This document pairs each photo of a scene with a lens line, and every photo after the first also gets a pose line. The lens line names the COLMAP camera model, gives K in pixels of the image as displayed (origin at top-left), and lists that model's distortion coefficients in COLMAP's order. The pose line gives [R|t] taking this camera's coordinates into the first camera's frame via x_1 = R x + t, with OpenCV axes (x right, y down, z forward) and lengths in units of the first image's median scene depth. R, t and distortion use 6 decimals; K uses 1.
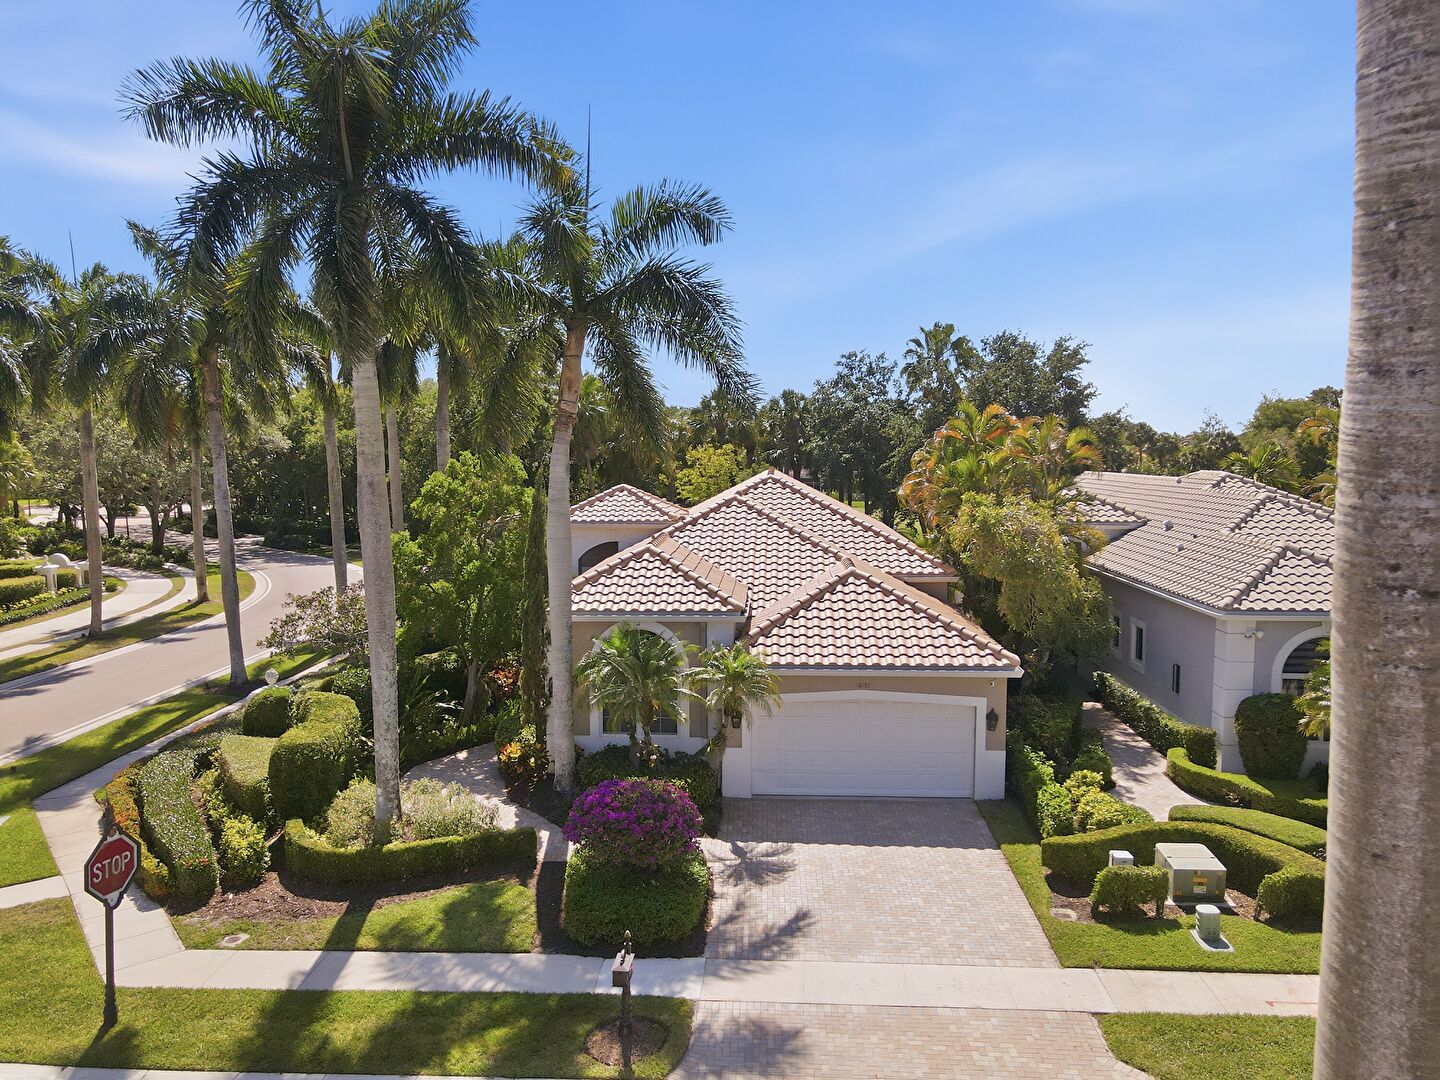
lens RADIAL K [[1054.7, 0, 717.4], [0, 1054.7, 547.6], [0, 0, 1]] dist [0.008878, 0.015002]
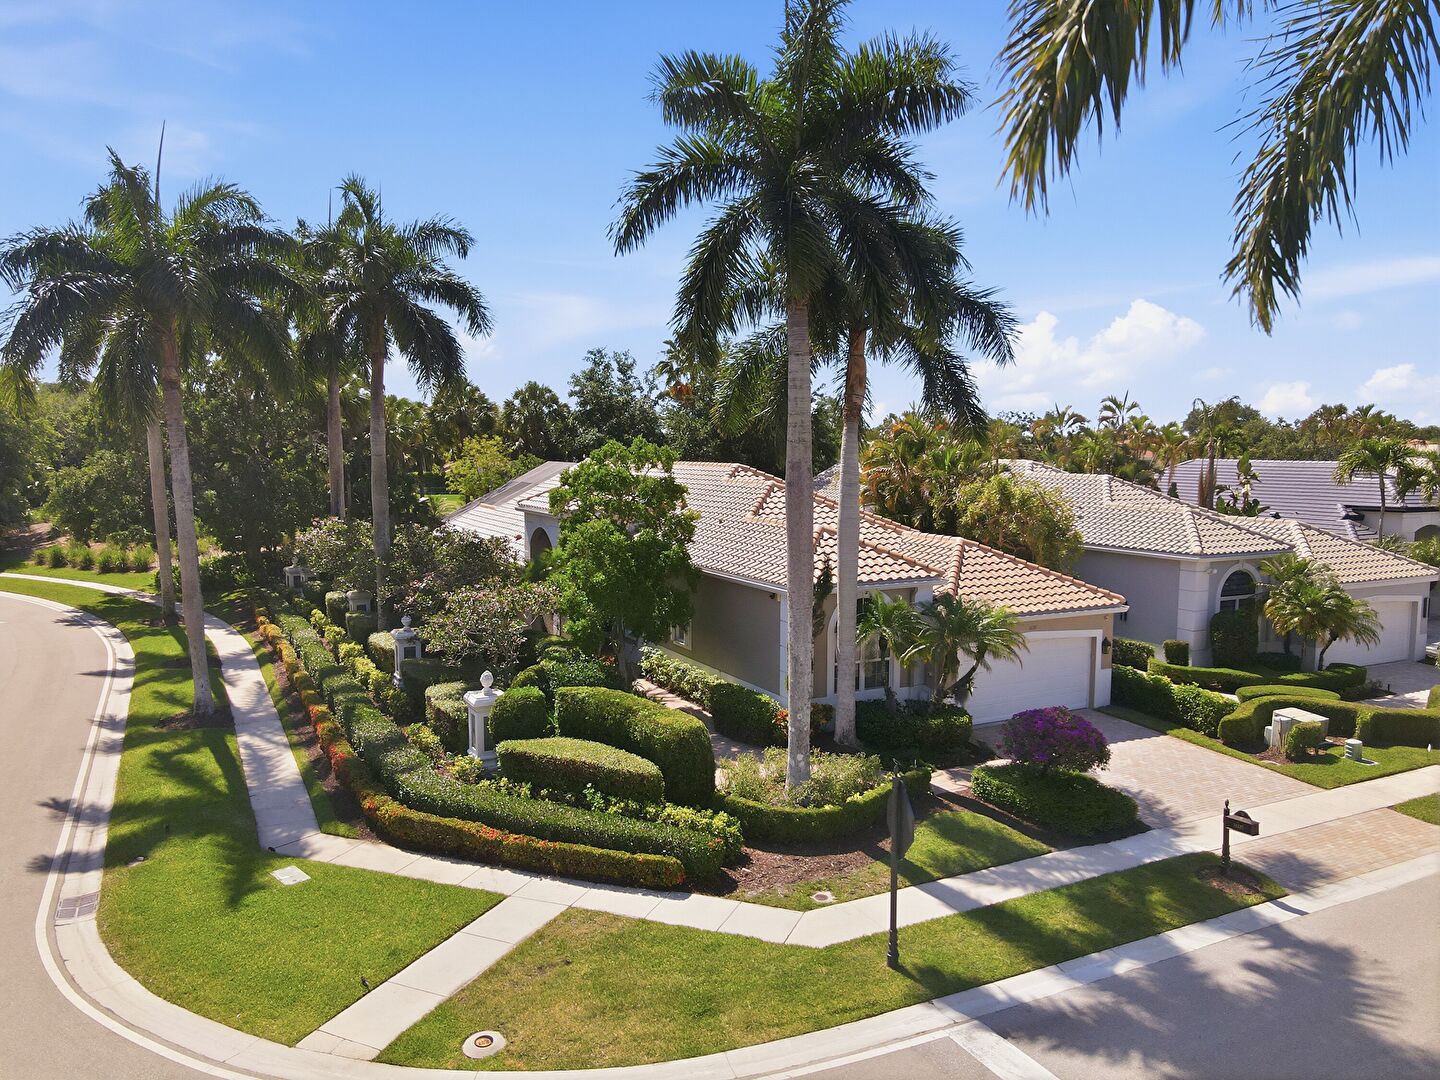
lens RADIAL K [[1054.7, 0, 716.5], [0, 1054.7, 536.3], [0, 0, 1]] dist [0.008878, 0.015002]
pose [[0.860091, -0.038172, 0.508711, -0.960526], [0.040637, 0.999154, 0.006266, -0.002341], [-0.508520, 0.015283, 0.860915, 0.124380]]
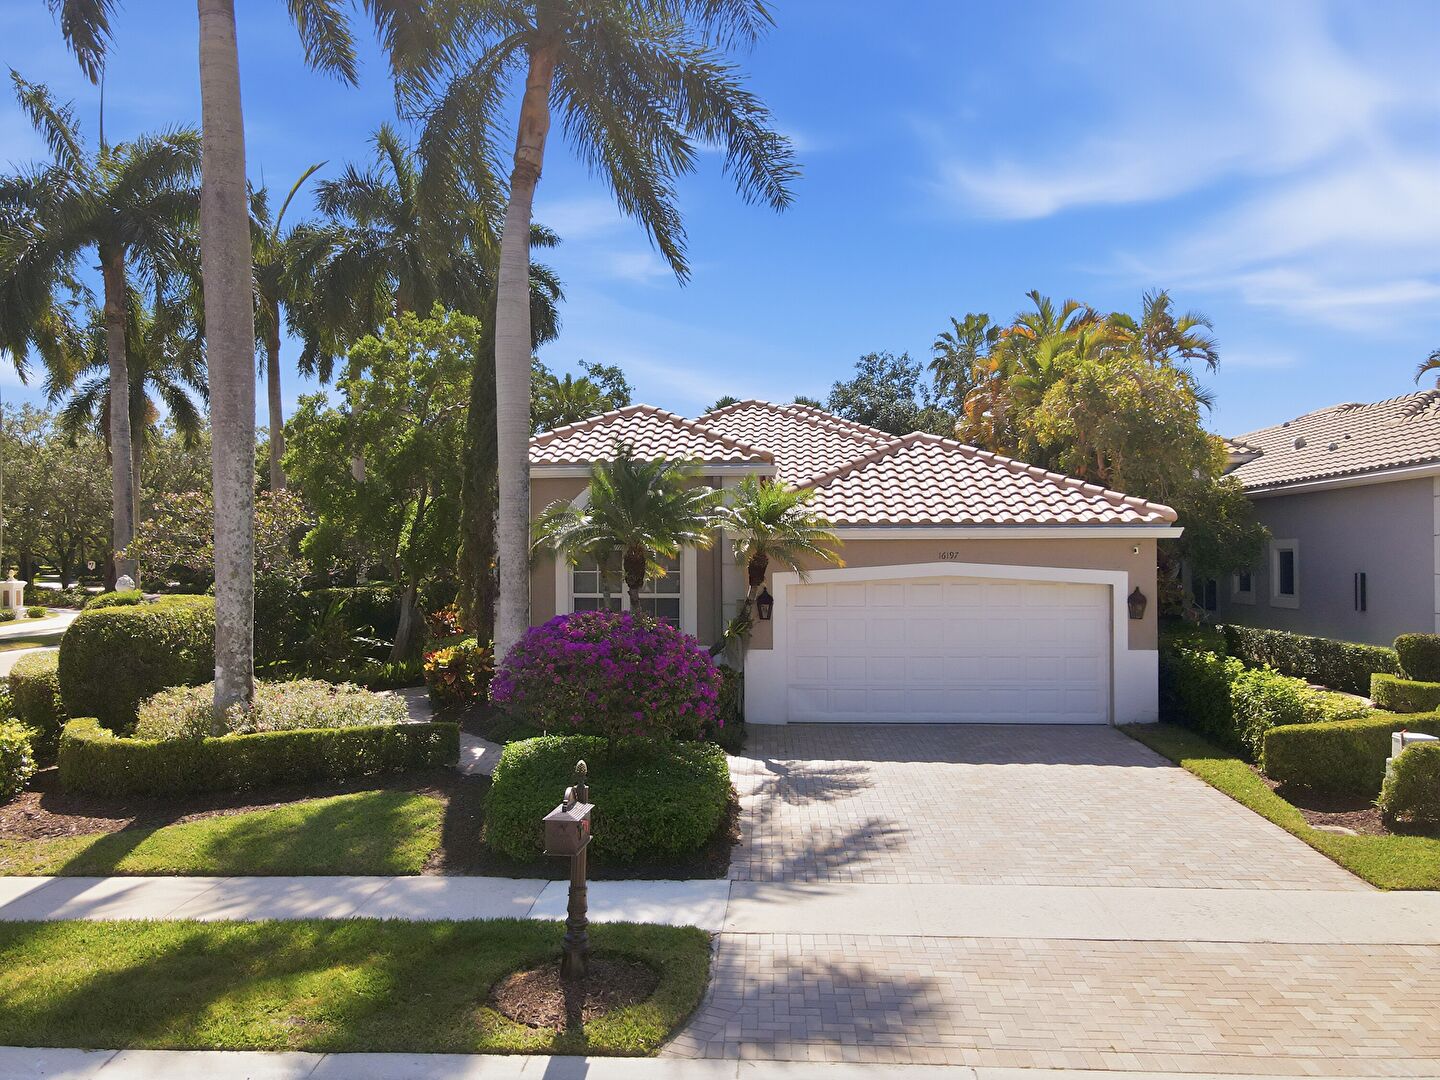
lens RADIAL K [[1054.7, 0, 717.8], [0, 1054.7, 543.9], [0, 0, 1]] dist [0.008878, 0.015002]
pose [[0.999999, -0.001017, -0.001130, -0.014582], [0.000889, 0.994169, -0.107825, 0.230455], [0.001233, 0.107824, 0.994169, 0.360315]]
